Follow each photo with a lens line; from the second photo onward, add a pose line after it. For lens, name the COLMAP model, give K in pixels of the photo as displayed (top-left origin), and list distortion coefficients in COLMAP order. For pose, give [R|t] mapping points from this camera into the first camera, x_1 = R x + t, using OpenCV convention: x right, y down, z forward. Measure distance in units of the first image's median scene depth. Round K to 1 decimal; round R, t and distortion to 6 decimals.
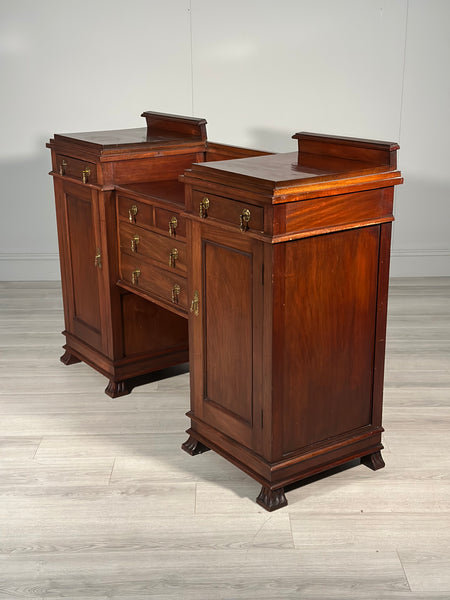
lens RADIAL K [[837.7, 0, 225.0], [0, 837.7, 300.0], [0, 0, 1]] dist [0.133063, -0.072628]
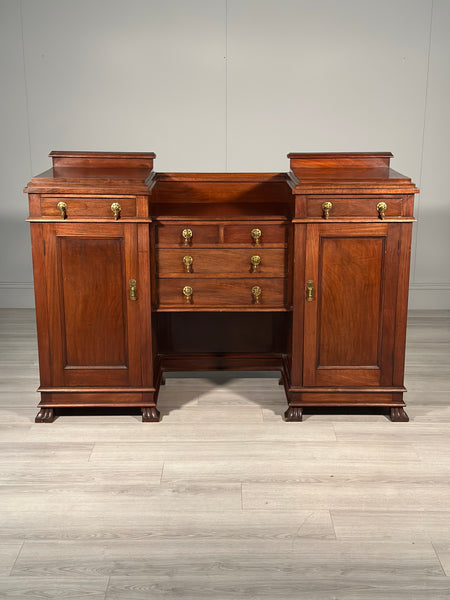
lens RADIAL K [[837.7, 0, 225.0], [0, 837.7, 300.0], [0, 0, 1]] dist [0.133063, -0.072628]
pose [[0.556120, -0.195108, 0.807876, -1.094421], [0.240387, 0.968266, 0.068368, -0.096369], [-0.795578, 0.156182, 0.585374, 0.370577]]
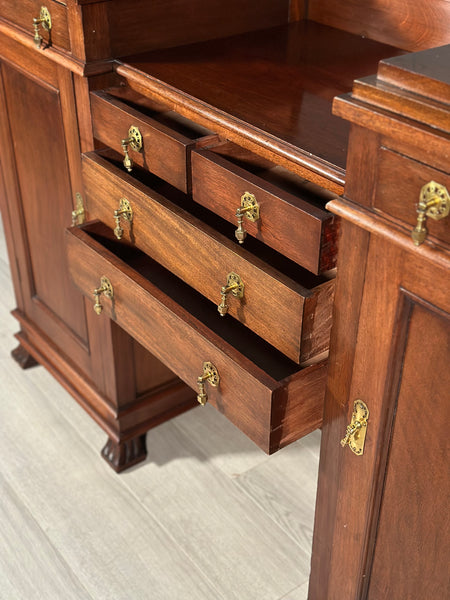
lens RADIAL K [[837.7, 0, 225.0], [0, 837.7, 300.0], [0, 0, 1]] dist [0.133063, -0.072628]
pose [[0.998628, -0.014500, 0.050319, -0.112364], [0.000107, 0.961463, 0.274935, -0.157781], [-0.052366, -0.274552, 0.960145, 0.638115]]
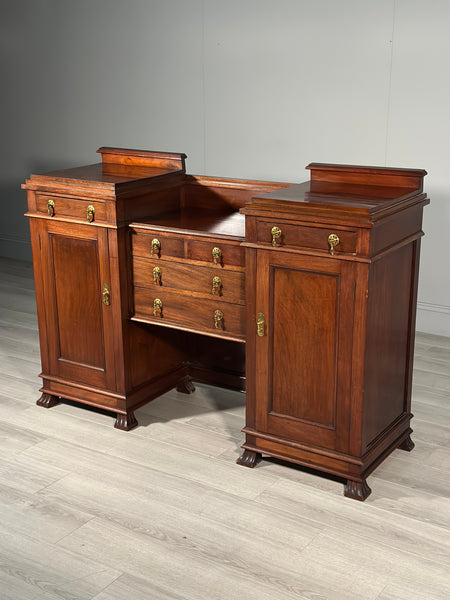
lens RADIAL K [[837.7, 0, 225.0], [0, 837.7, 300.0], [0, 0, 1]] dist [0.133063, -0.072628]
pose [[0.921103, -0.107310, 0.374236, -0.473221], [0.113562, 0.993516, 0.005378, -0.038559], [-0.372387, 0.037545, 0.927318, 0.008923]]
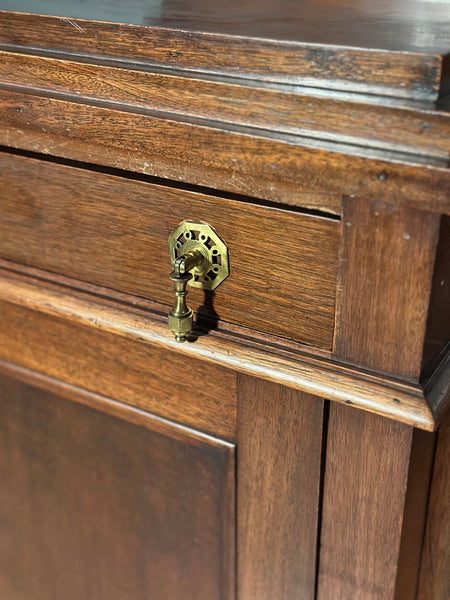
lens RADIAL K [[837.7, 0, 225.0], [0, 837.7, 300.0], [0, 0, 1]] dist [0.133063, -0.072628]
pose [[0.907757, -0.182968, 0.377491, -0.247309], [0.118667, 0.975114, 0.187273, -0.199562], [-0.402362, -0.125203, 0.906879, 1.023935]]
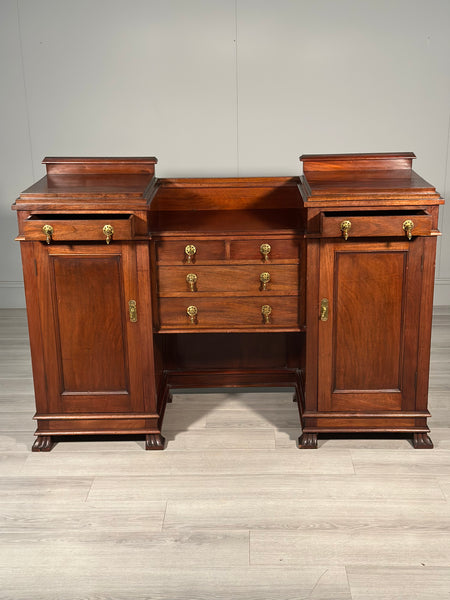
lens RADIAL K [[837.7, 0, 225.0], [0, 837.7, 300.0], [0, 0, 1]] dist [0.133063, -0.072628]
pose [[0.576498, -0.240646, 0.780858, -0.986979], [0.253725, 0.961129, 0.108880, -0.165827], [-0.776707, 0.135354, 0.615147, 0.395354]]
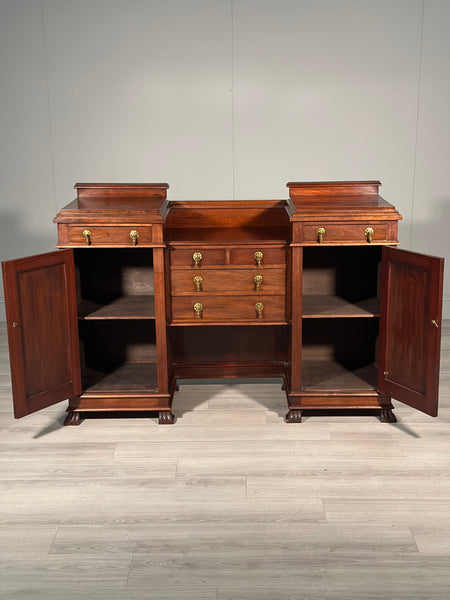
lens RADIAL K [[837.7, 0, 225.0], [0, 837.7, 300.0], [0, 0, 1]] dist [0.133063, -0.072628]
pose [[0.567398, -0.194276, 0.800198, -1.209688], [0.249796, 0.966587, 0.057549, -0.118737], [-0.784641, 0.167233, 0.596968, 0.268017]]
